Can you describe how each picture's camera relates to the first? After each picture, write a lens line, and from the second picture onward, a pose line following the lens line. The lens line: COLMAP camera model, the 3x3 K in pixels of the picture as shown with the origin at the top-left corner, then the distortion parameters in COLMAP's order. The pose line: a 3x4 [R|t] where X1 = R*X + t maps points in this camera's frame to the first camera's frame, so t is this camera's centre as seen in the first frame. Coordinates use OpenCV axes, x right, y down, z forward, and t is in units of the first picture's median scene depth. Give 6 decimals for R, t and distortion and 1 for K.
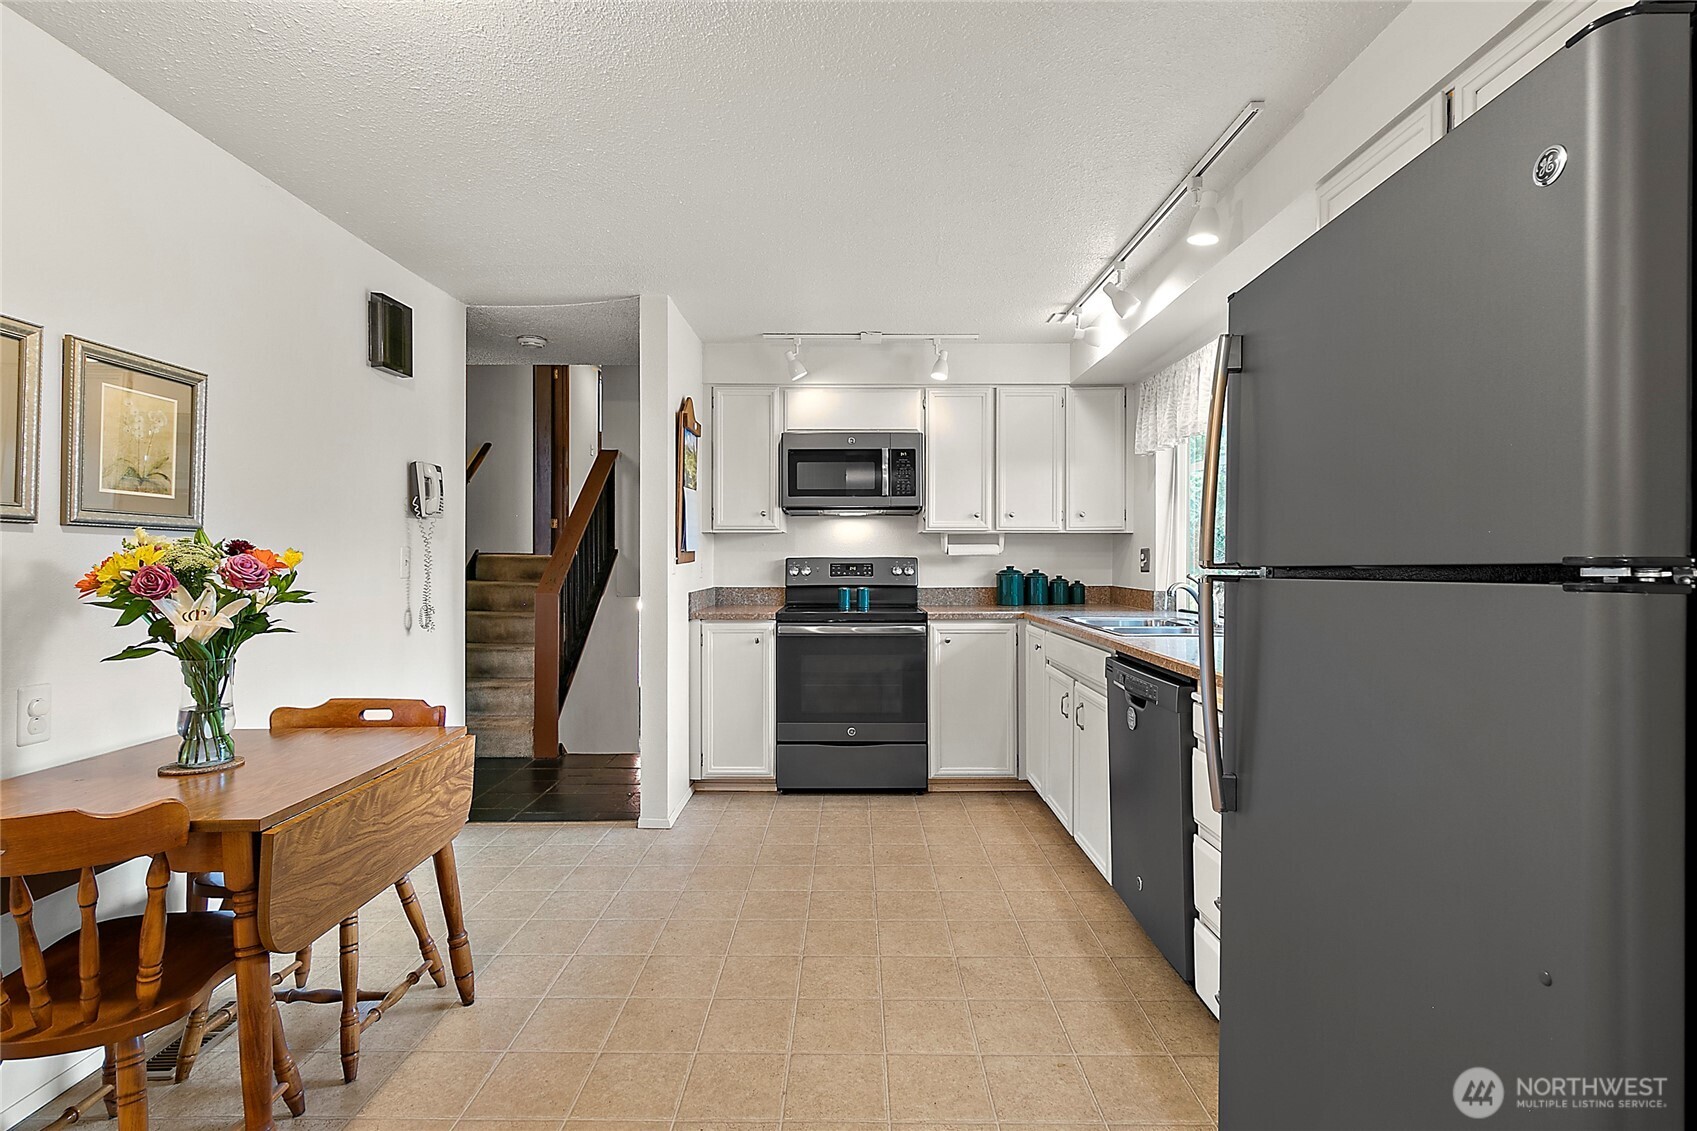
lens RADIAL K [[784.9, 0, 848.1], [0, 784.9, 557.5], [0, 0, 1]] dist [0.001792, 0.000356]
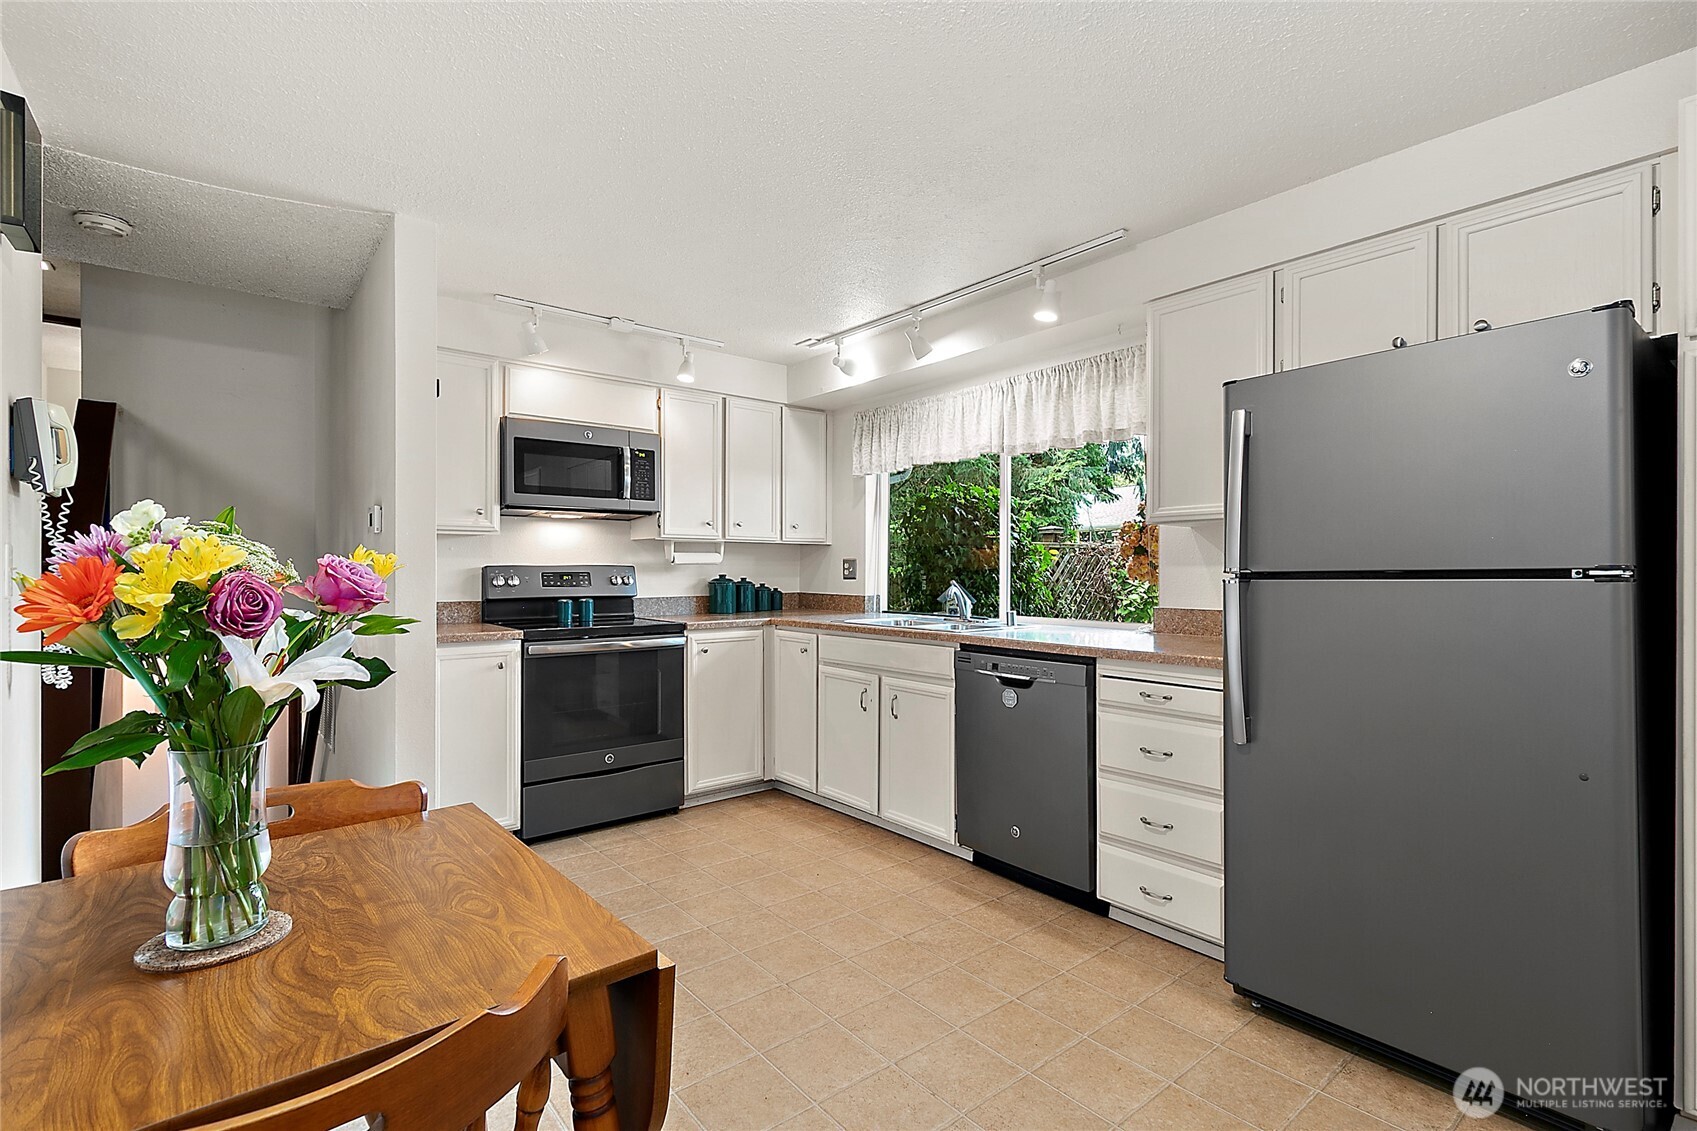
lens RADIAL K [[787.6, 0, 848.5], [0, 787.6, 565.5], [0, 0, 1]] dist [0.001961, 0.000469]
pose [[0.769530, 0.004359, 0.638596, -0.338691], [-0.003031, 0.999990, -0.003174, 0.002066], [-0.638604, 0.000507, 0.769536, 0.120015]]
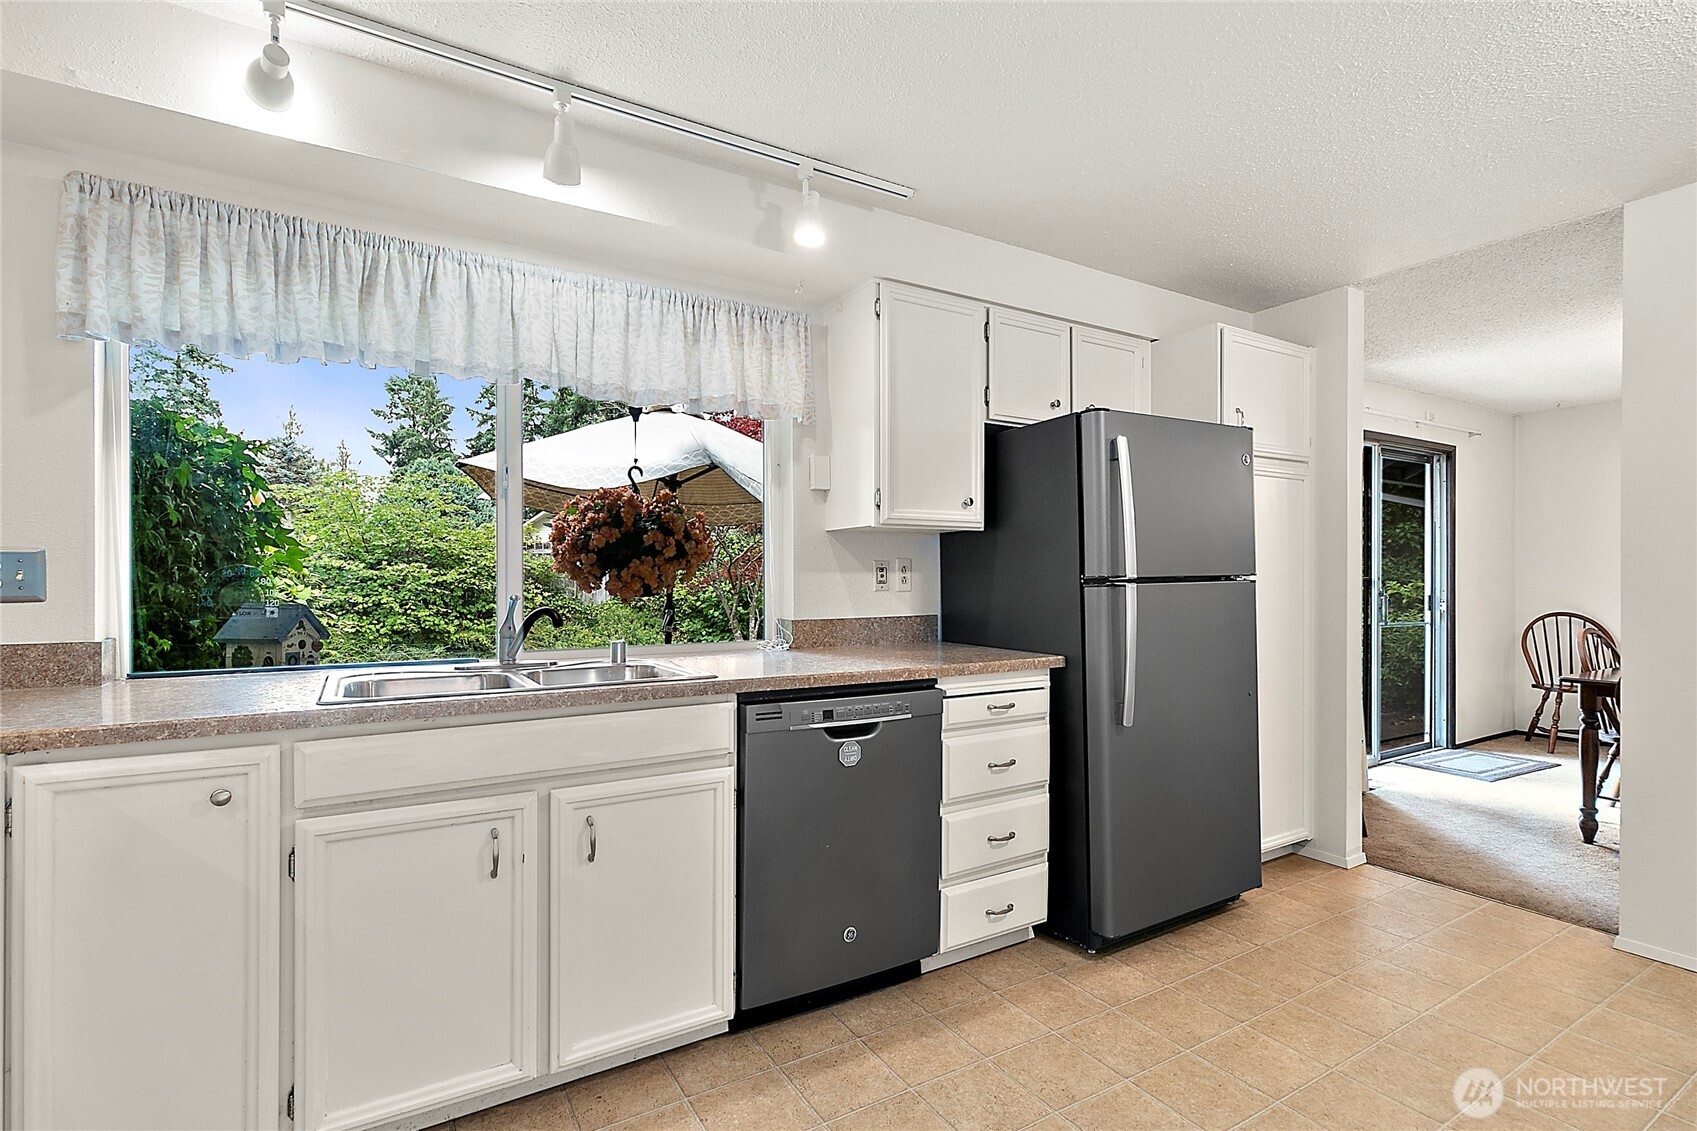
lens RADIAL K [[794.7, 0, 843.5], [0, 794.7, 582.1], [0, 0, 1]] dist [0.001751, 0.000455]
pose [[-0.524161, -0.002127, 0.851616, -0.218475], [-0.000424, 0.999997, 0.002236, 0.005587], [-0.851619, 0.000811, -0.524161, 0.812428]]
